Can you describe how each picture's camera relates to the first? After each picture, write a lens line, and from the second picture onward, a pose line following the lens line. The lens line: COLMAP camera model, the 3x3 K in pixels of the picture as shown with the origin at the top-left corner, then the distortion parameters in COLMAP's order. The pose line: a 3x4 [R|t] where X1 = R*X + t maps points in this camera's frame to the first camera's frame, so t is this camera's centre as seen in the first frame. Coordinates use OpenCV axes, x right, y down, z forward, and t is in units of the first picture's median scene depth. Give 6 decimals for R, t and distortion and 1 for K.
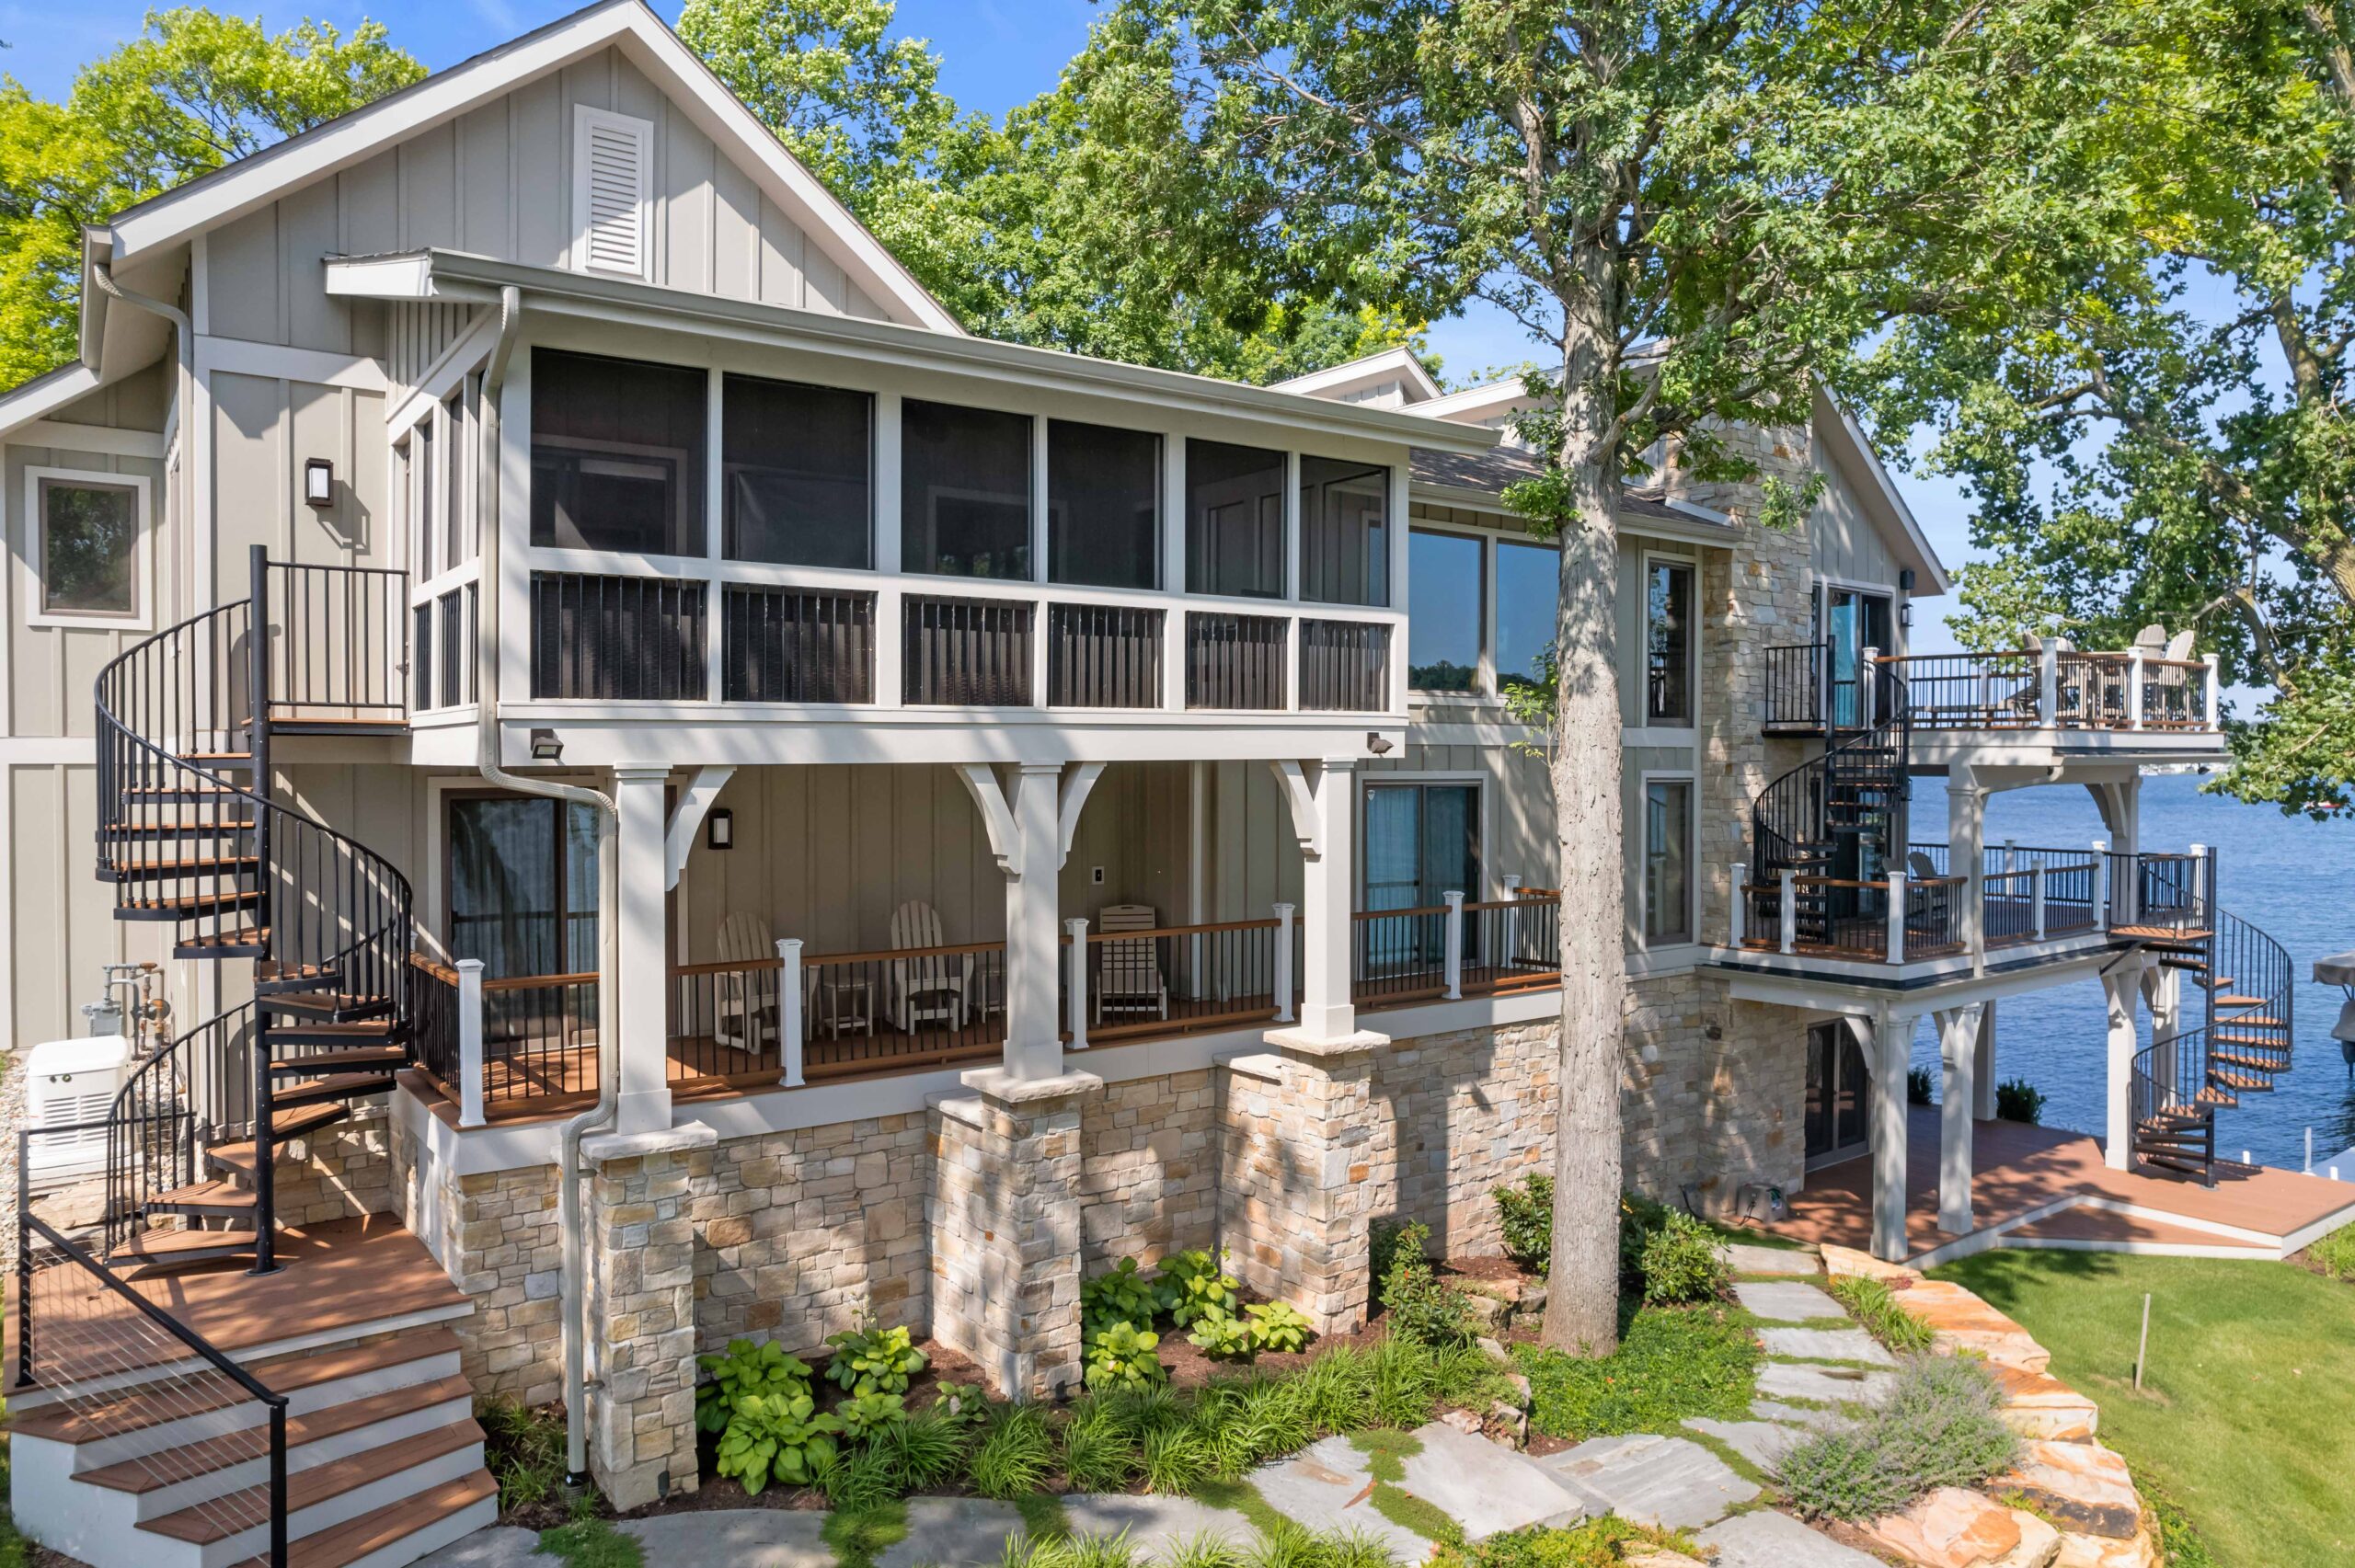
lens RADIAL K [[1517.2, 0, 1177.5], [0, 1517.2, 784.0], [0, 0, 1]] dist [-0.077522, 0.067435]
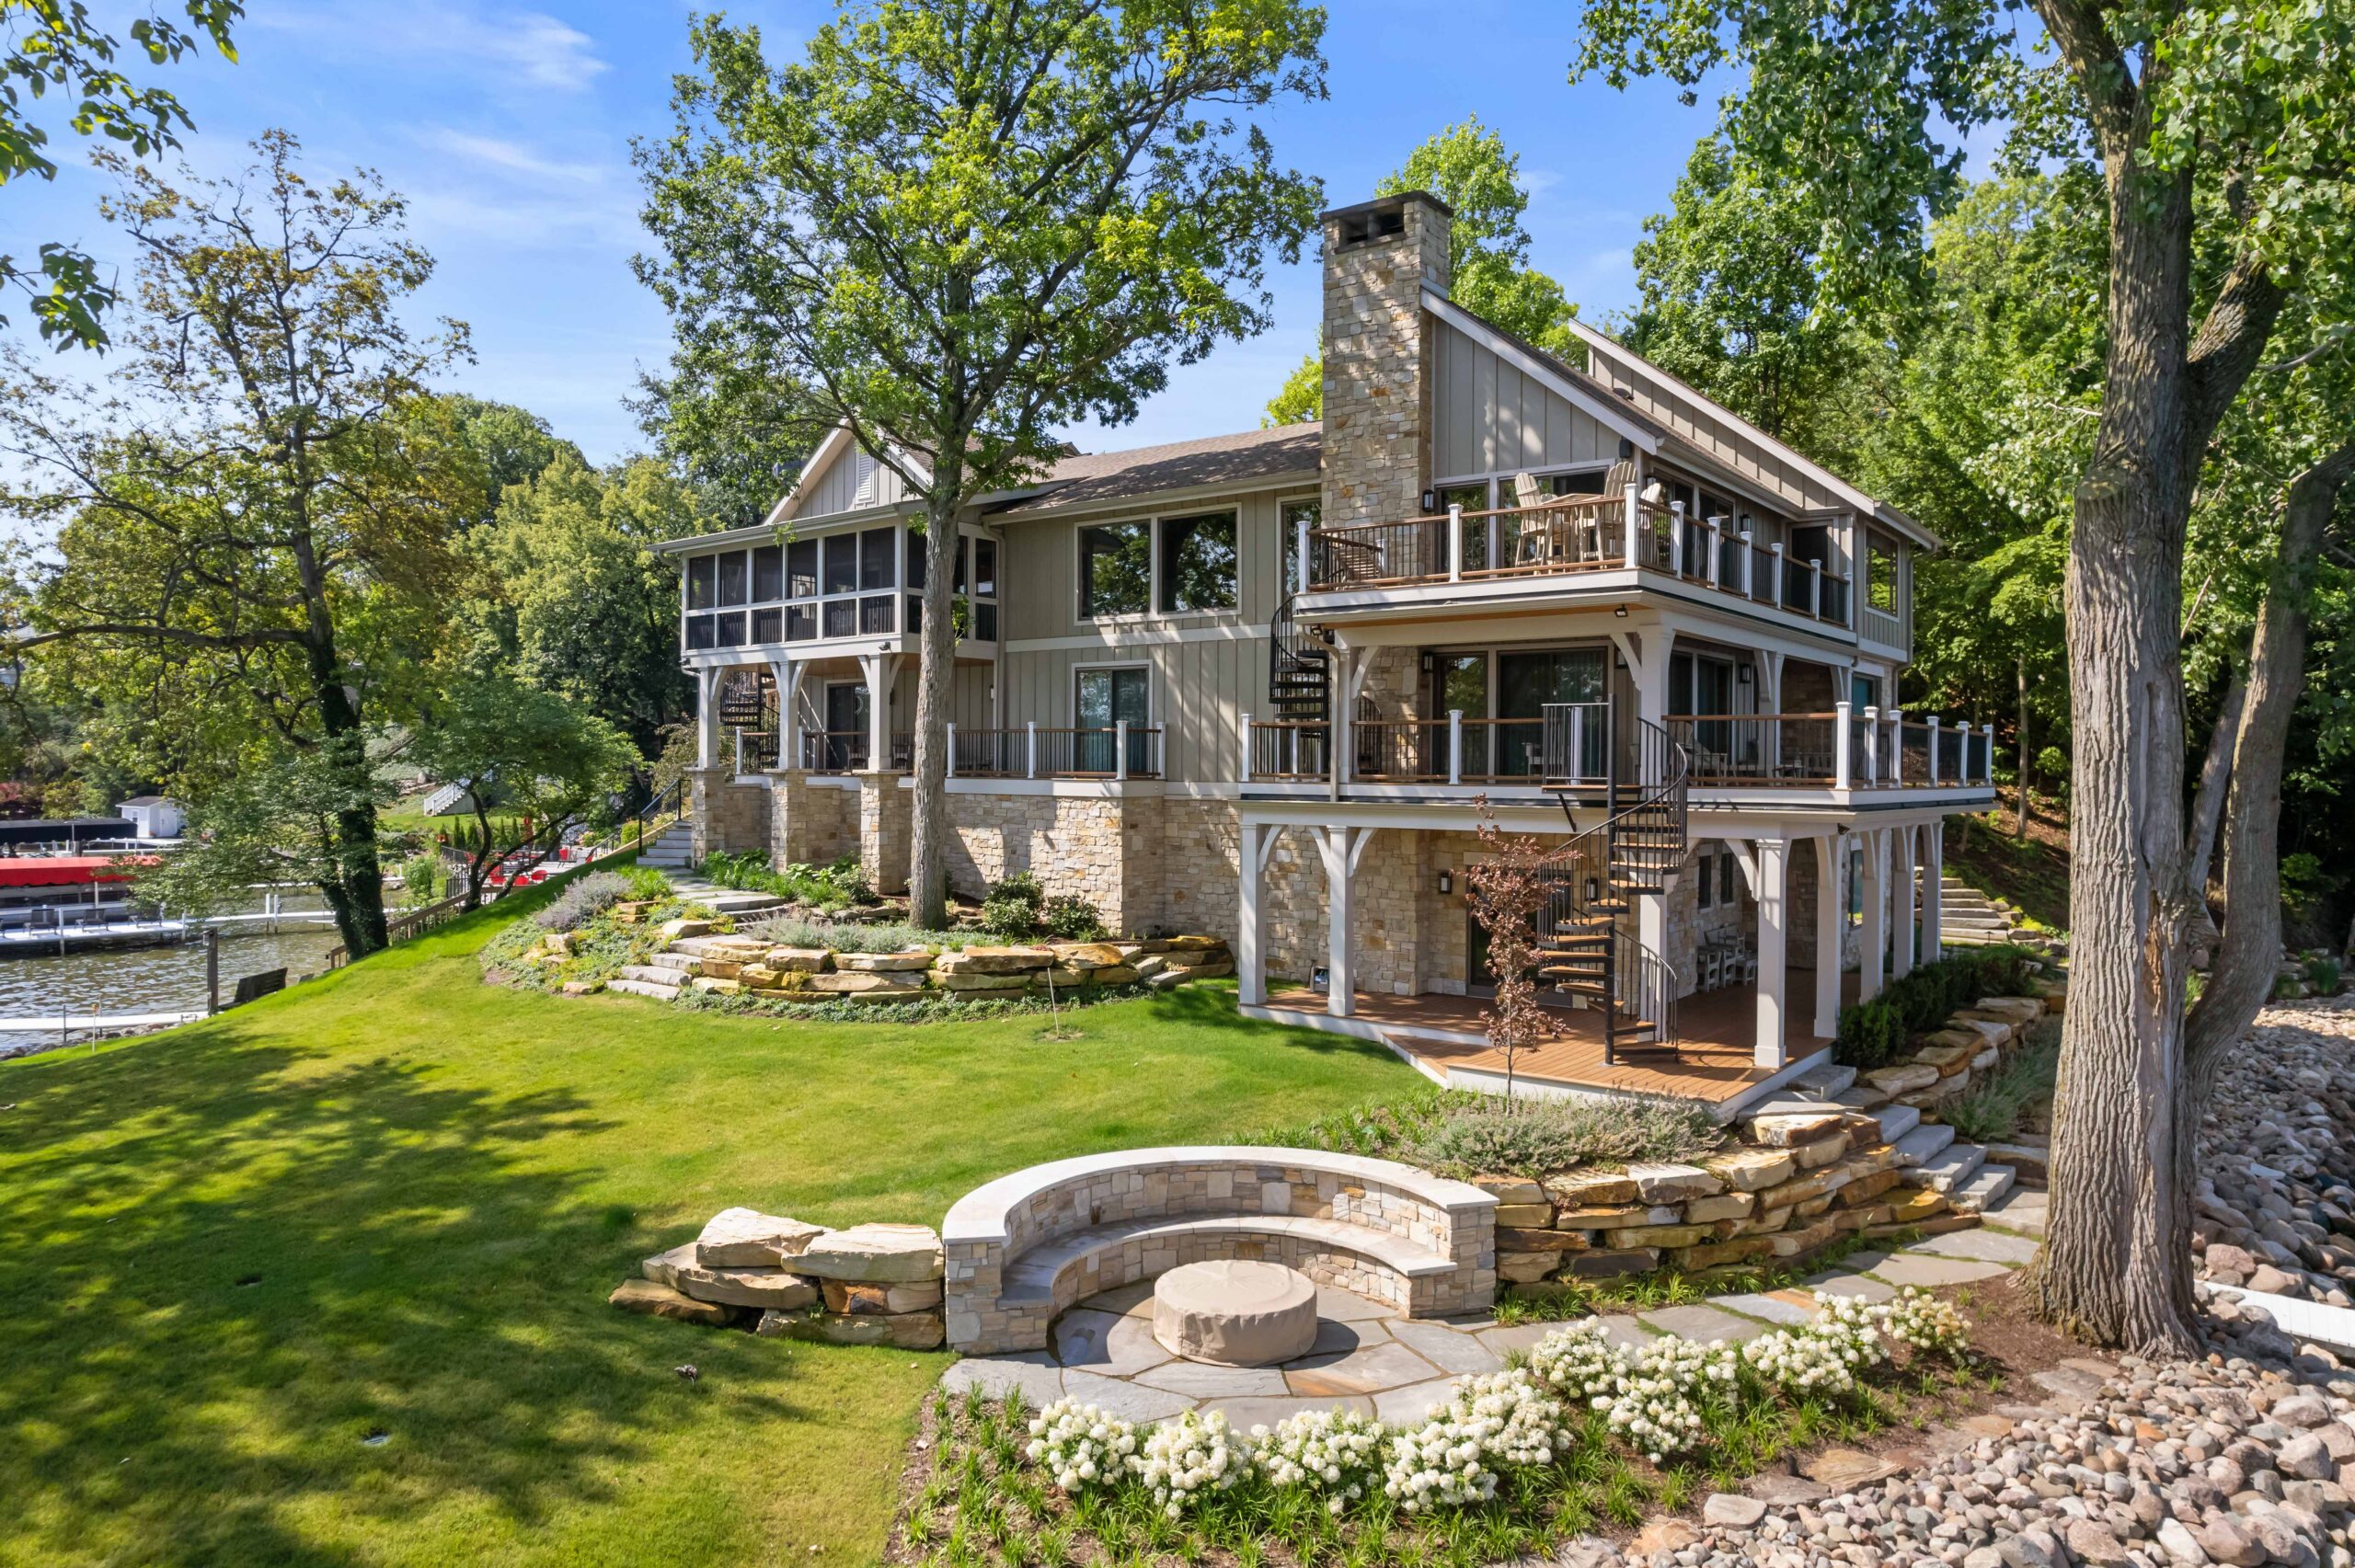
lens RADIAL K [[1517.2, 0, 1177.5], [0, 1517.2, 784.0], [0, 0, 1]] dist [-0.077522, 0.067435]
pose [[0.277675, 0.013604, -0.960579, 2.484672], [-0.021010, 0.999747, 0.008085, 0.155960], [0.960445, 0.017937, 0.277890, 0.779794]]
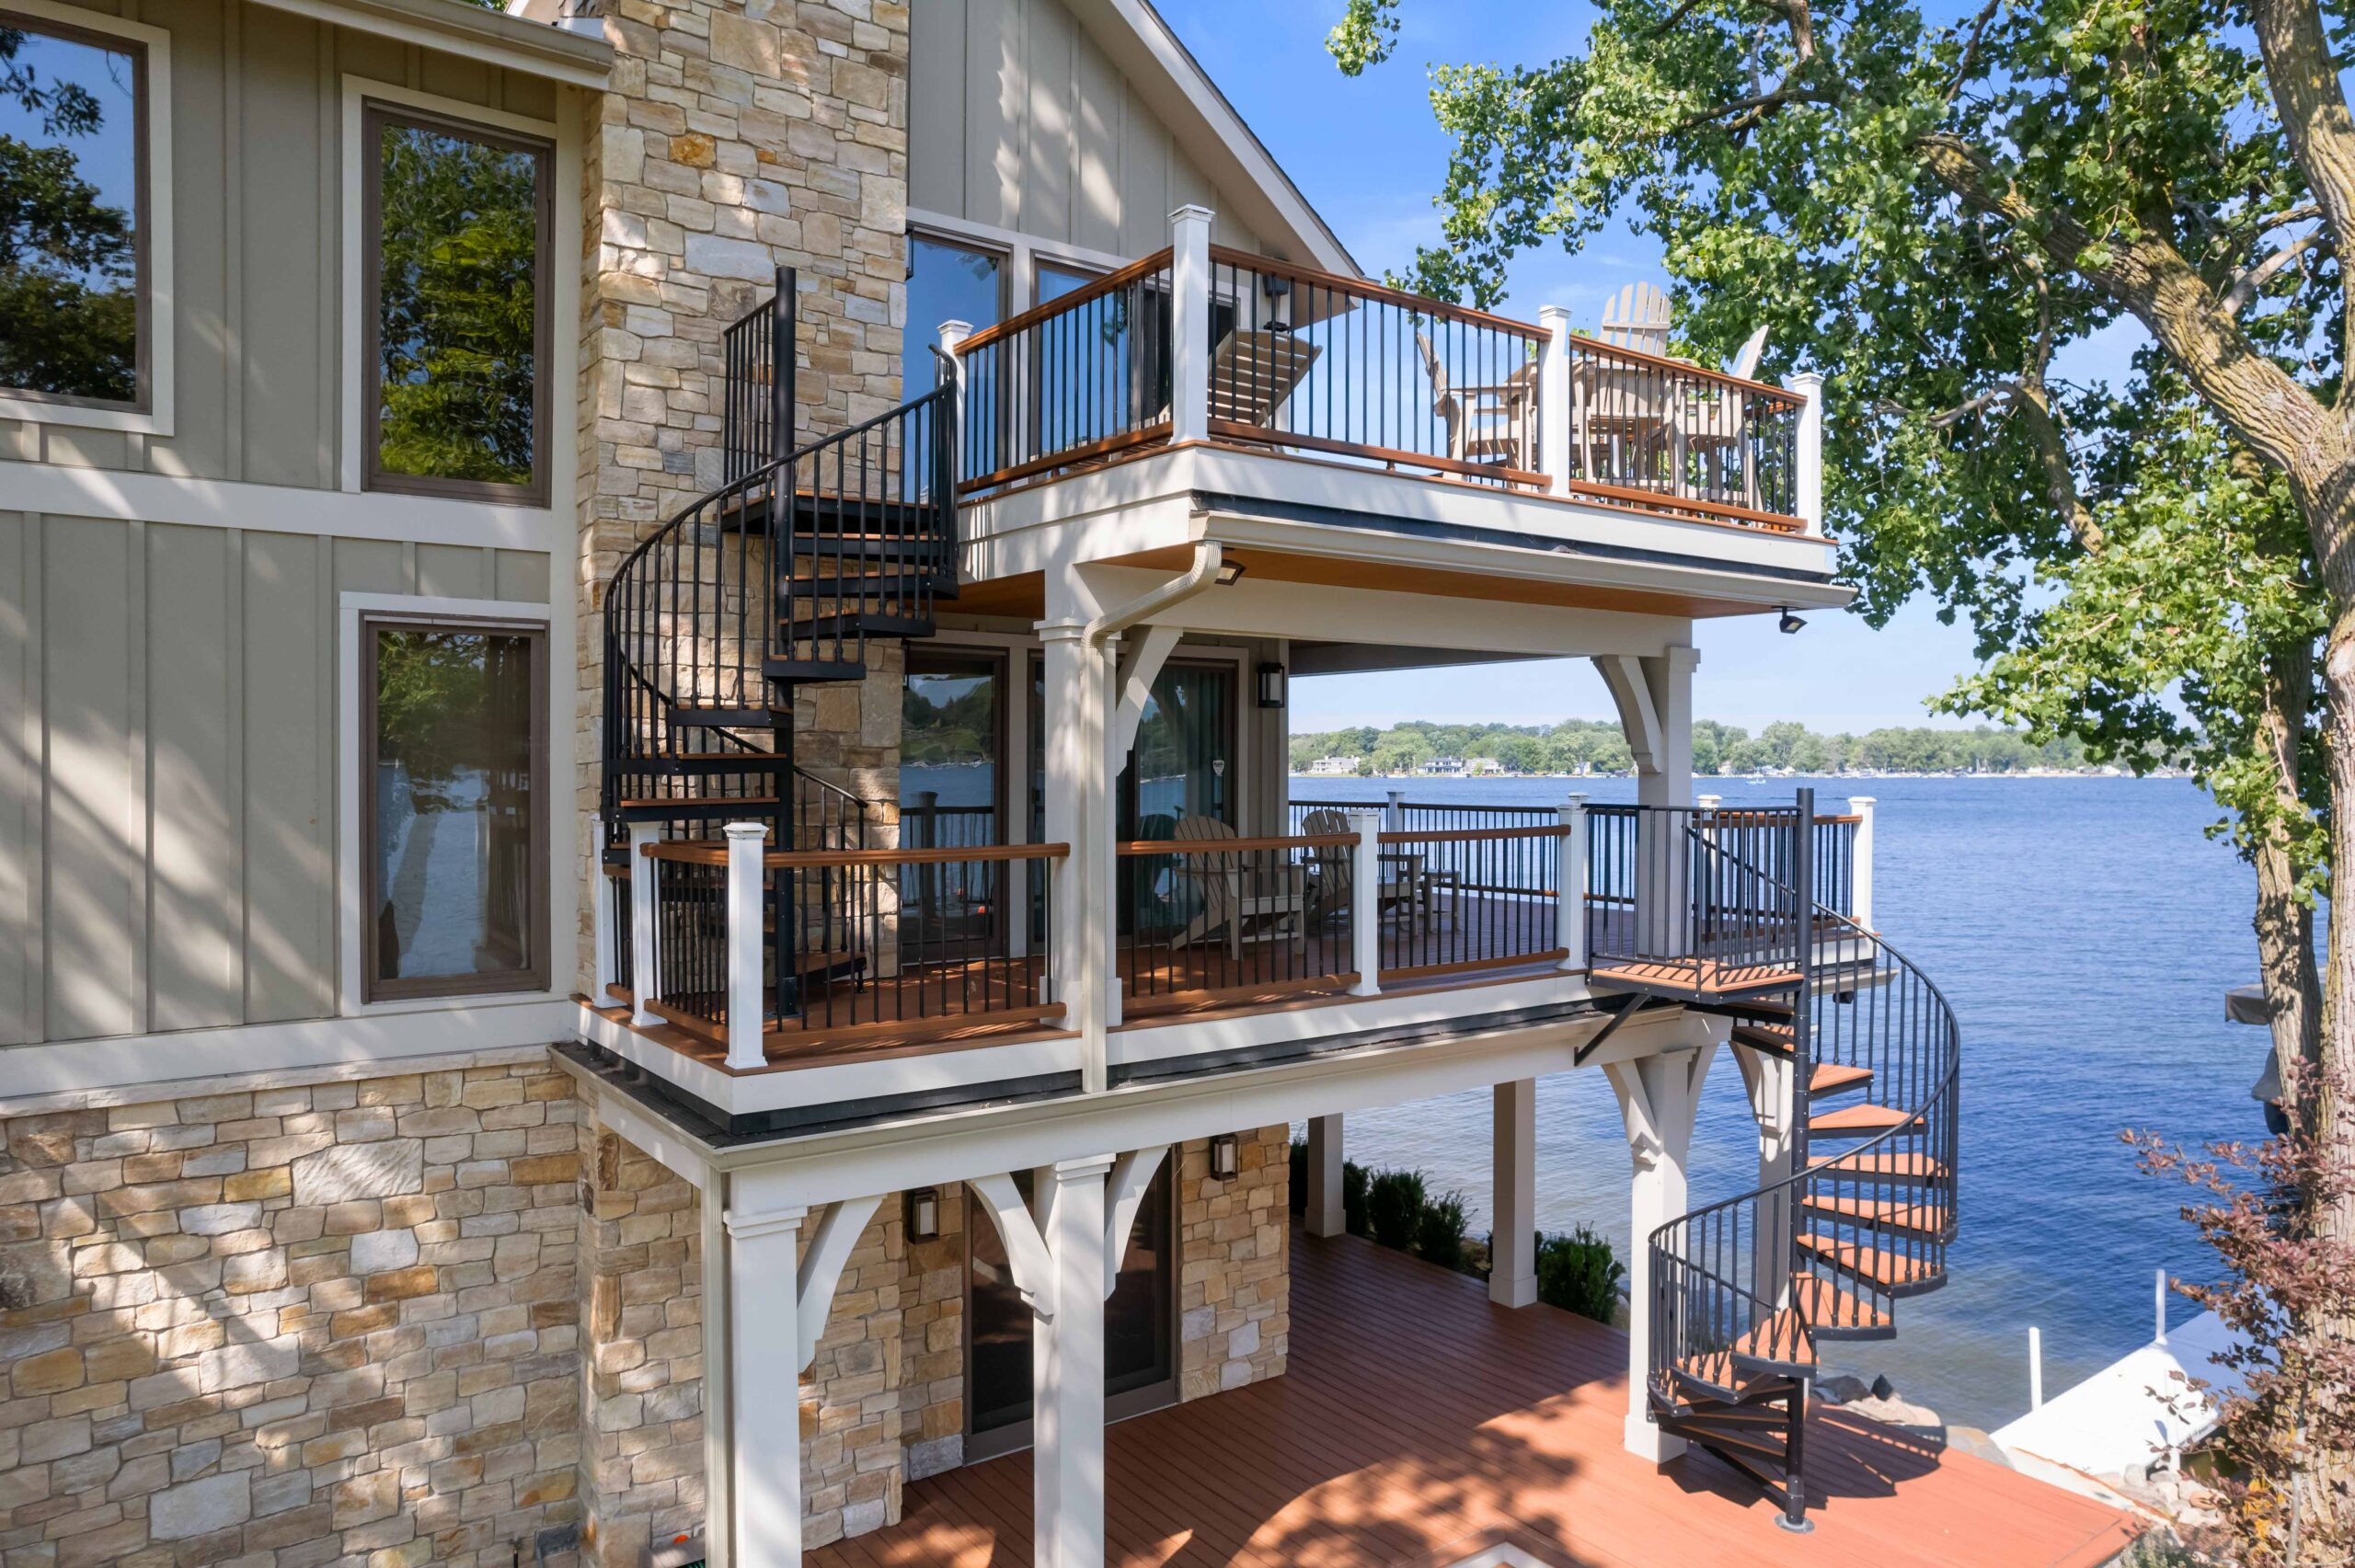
lens RADIAL K [[1538.3, 0, 1177.9], [0, 1538.3, 778.5], [0, 0, 1]] dist [-0.079276, 0.067210]
pose [[0.999992, 0.001190, -0.003892, 0.823334], [-0.001216, 0.999978, -0.006540, 0.069848], [0.003884, 0.006545, 0.999971, 0.863239]]
